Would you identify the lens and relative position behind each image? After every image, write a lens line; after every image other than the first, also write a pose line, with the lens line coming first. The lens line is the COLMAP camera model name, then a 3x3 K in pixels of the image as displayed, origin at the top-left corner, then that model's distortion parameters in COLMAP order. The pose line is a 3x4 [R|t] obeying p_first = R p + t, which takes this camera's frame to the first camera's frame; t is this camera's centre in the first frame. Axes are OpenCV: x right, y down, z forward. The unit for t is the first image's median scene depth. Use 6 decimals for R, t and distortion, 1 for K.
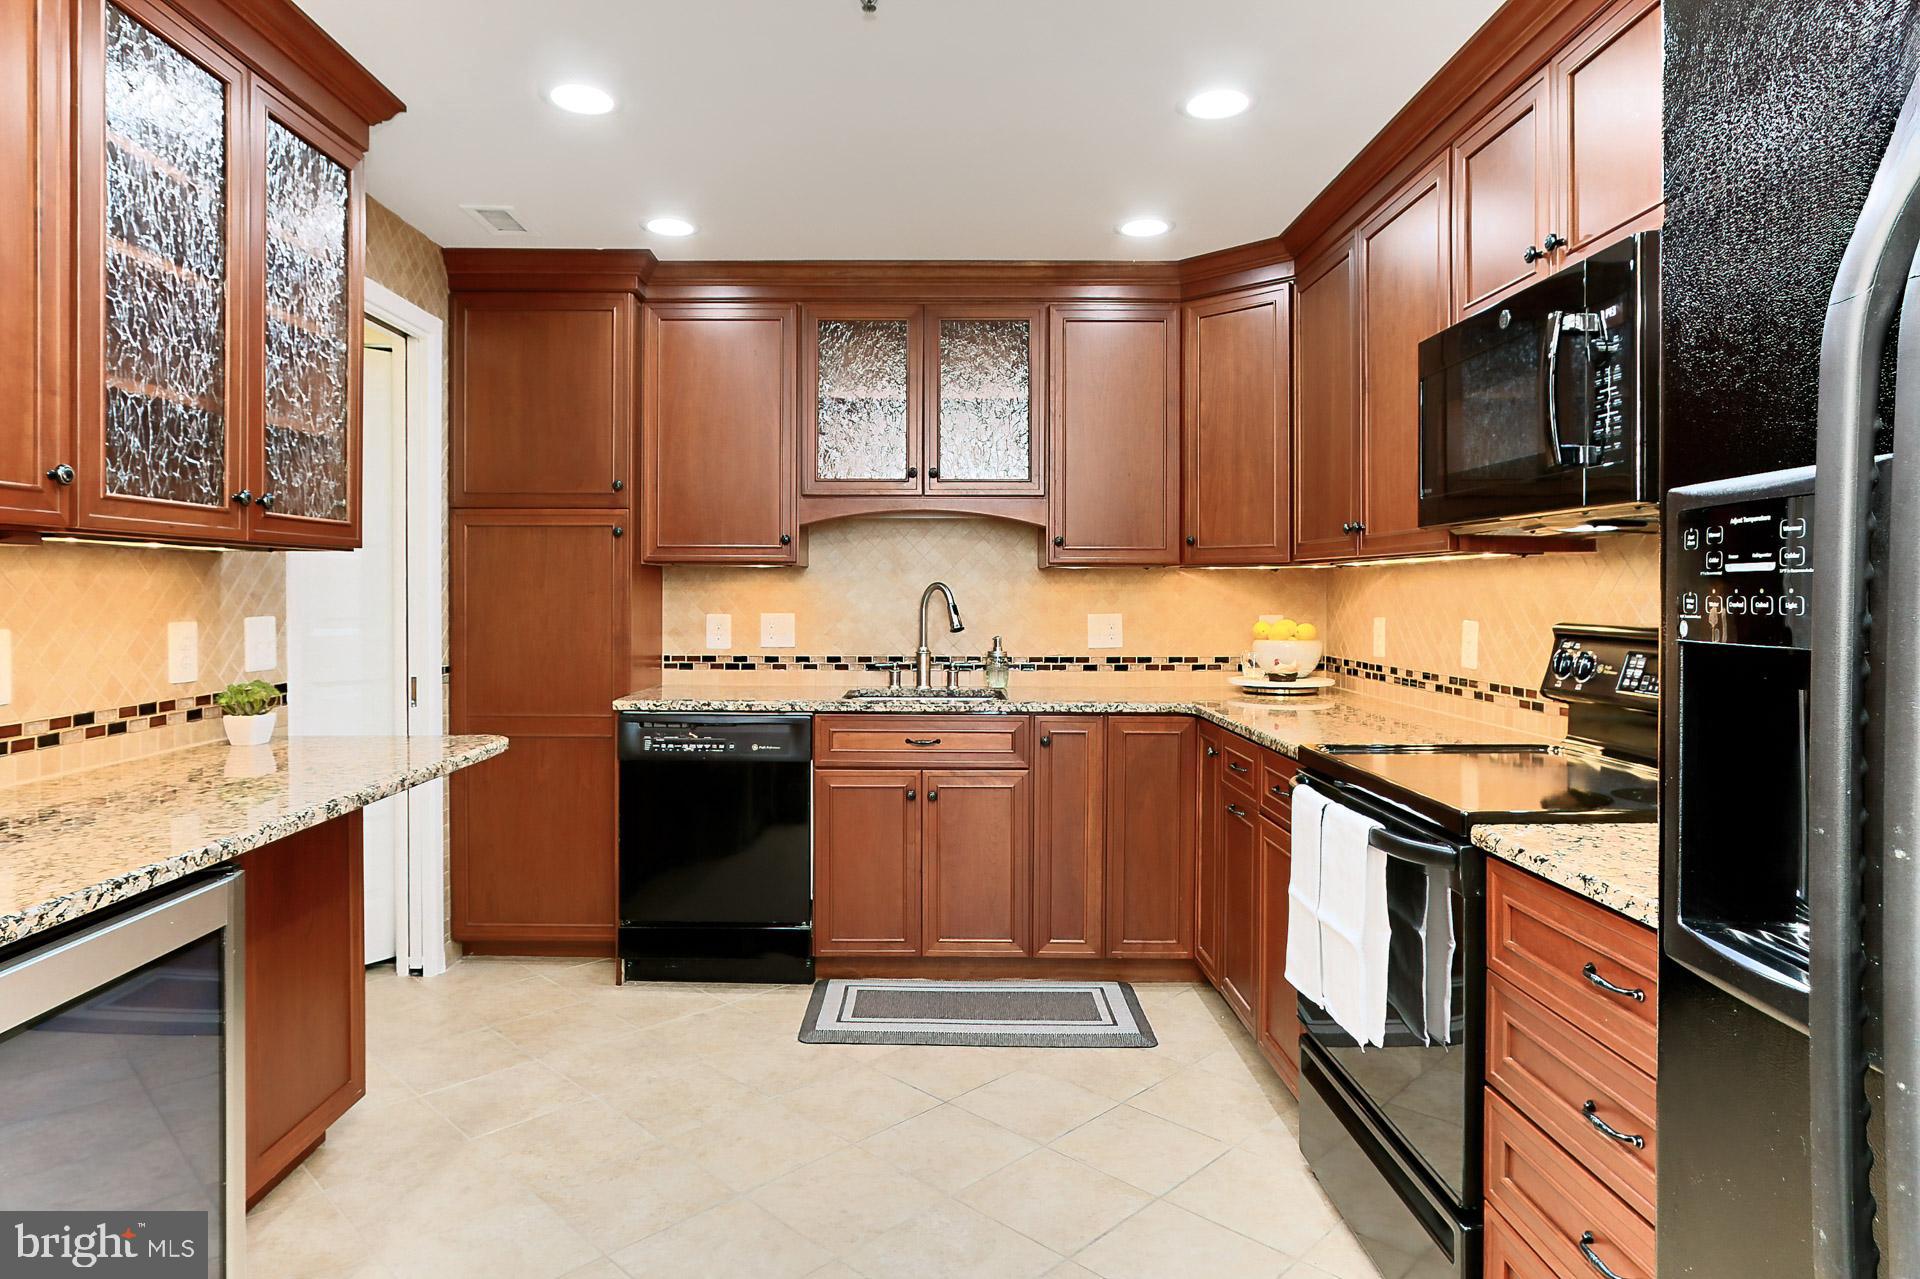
lens RADIAL K [[1149.4, 0, 954.1], [0, 1149.4, 594.3], [0, 0, 1]] dist [-0.003510, 0.036576]
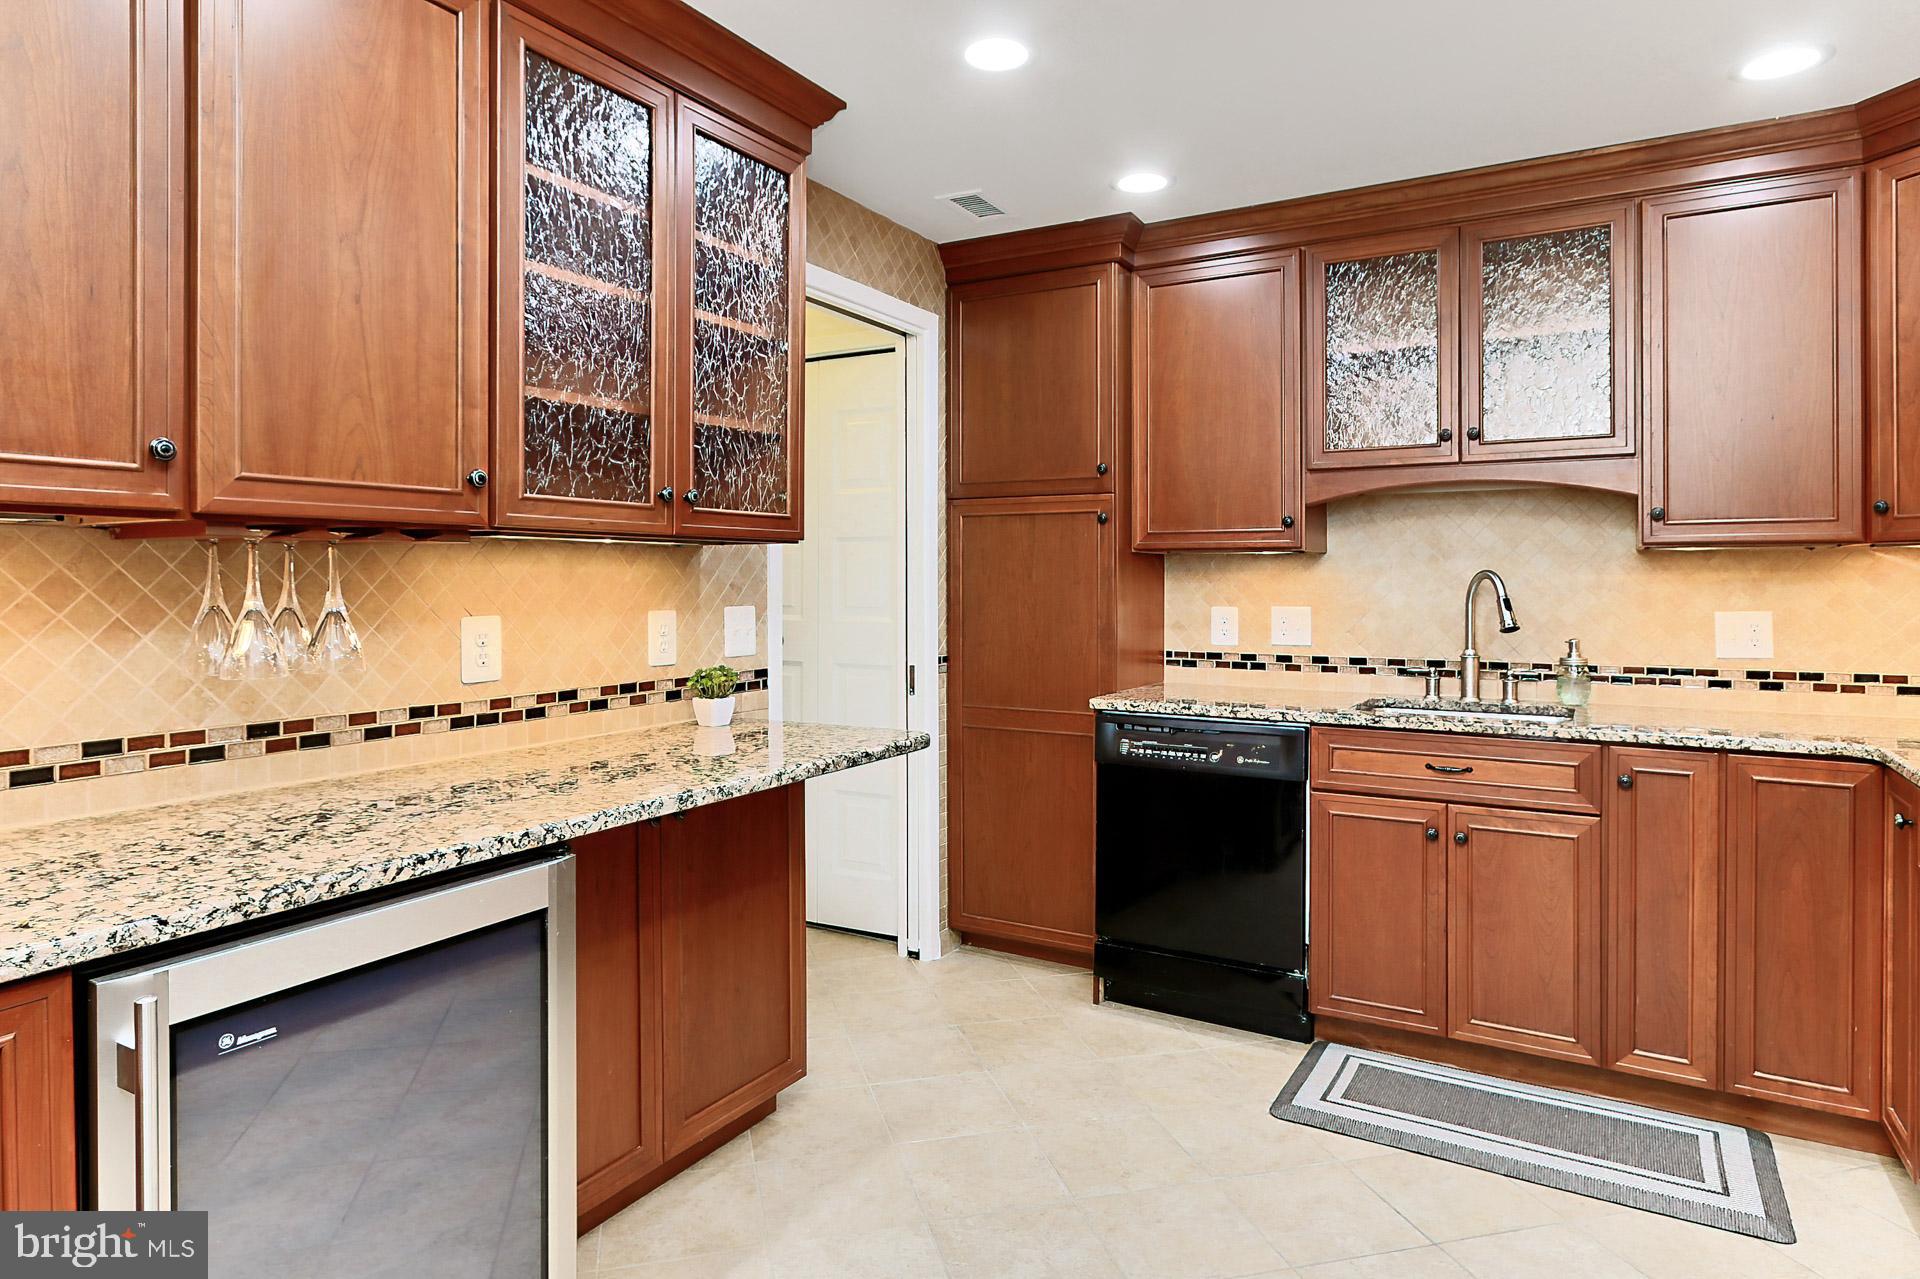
lens RADIAL K [[1163.9, 0, 960.7], [0, 1163.9, 575.2], [0, 0, 1]] dist [0.003635, 0.007000]
pose [[0.861490, -0.004207, -0.507757, 0.093235], [0.000406, 0.999971, -0.007597, -0.000674], [0.507774, 0.006338, 0.861467, 0.126340]]
